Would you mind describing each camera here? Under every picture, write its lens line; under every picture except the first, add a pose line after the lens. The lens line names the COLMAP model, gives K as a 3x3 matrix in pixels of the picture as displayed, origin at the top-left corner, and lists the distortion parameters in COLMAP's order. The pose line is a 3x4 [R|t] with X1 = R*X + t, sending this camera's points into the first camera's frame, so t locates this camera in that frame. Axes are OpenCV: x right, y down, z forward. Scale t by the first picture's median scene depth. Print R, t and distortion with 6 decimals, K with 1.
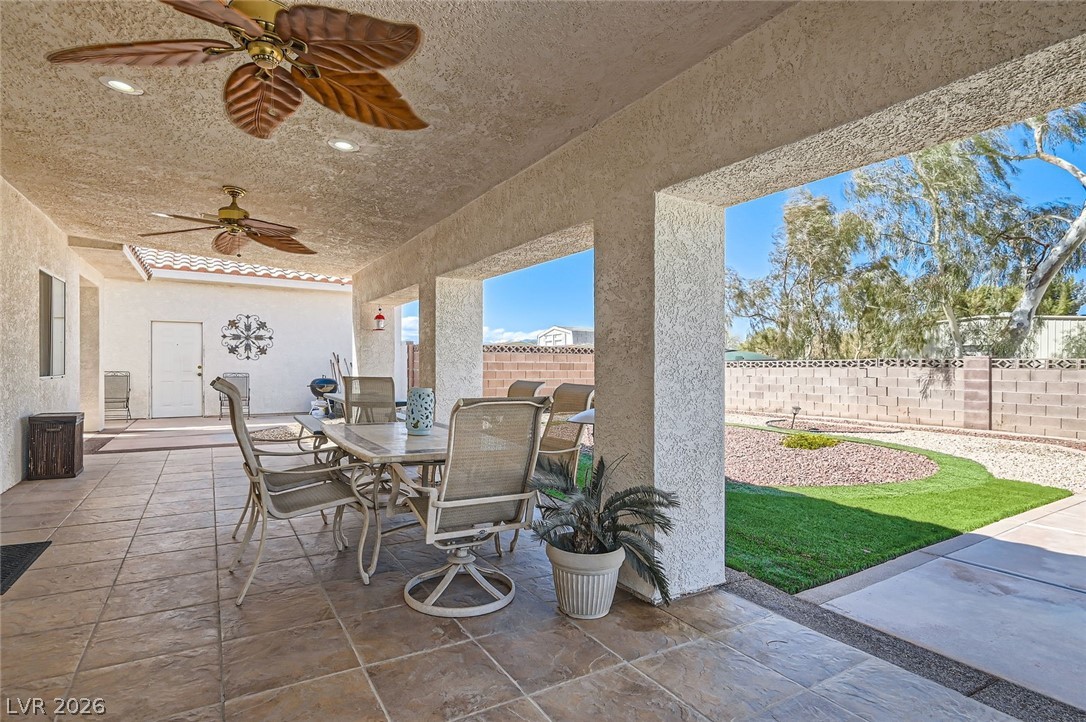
lens RADIAL K [[559.6, 0, 543.7], [0, 559.6, 359.7], [0, 0, 1]] dist [0.000037, 0.000004]
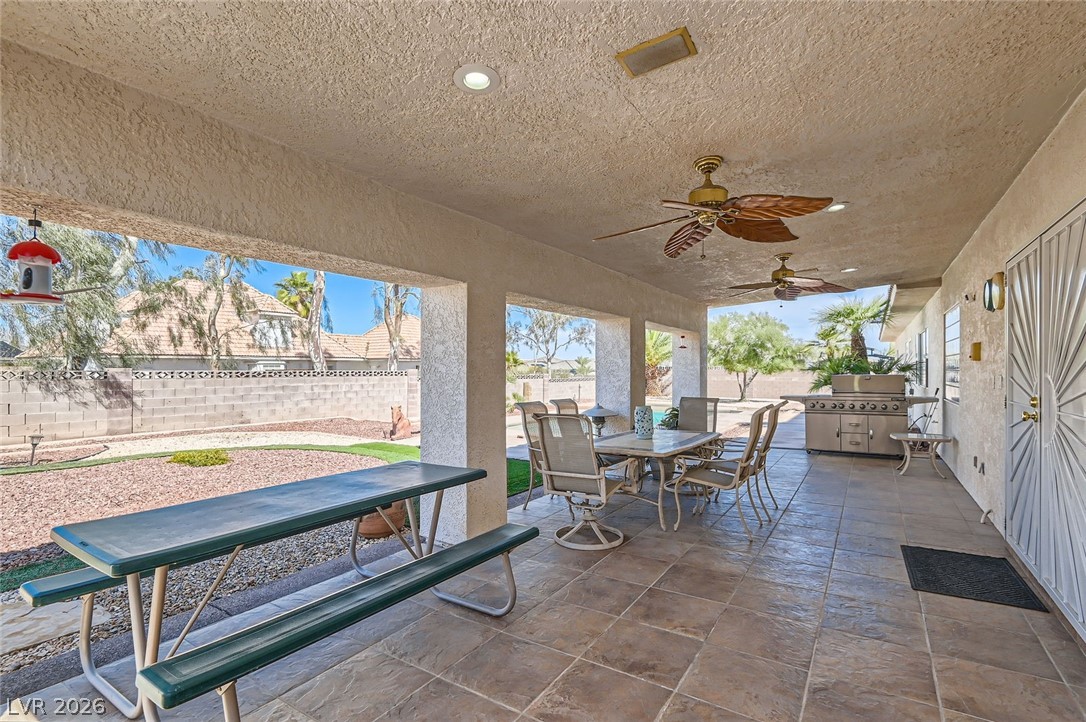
lens RADIAL K [[502.0, 0, 544.6], [0, 502.0, 368.0], [0, 0, 1]] dist [-0.004440, 0.000209]
pose [[-0.438850, 0.006801, 0.898534, -0.477548], [0.002264, 0.999977, -0.006463, 0.001338], [-0.898557, -0.000802, -0.438855, 0.678655]]
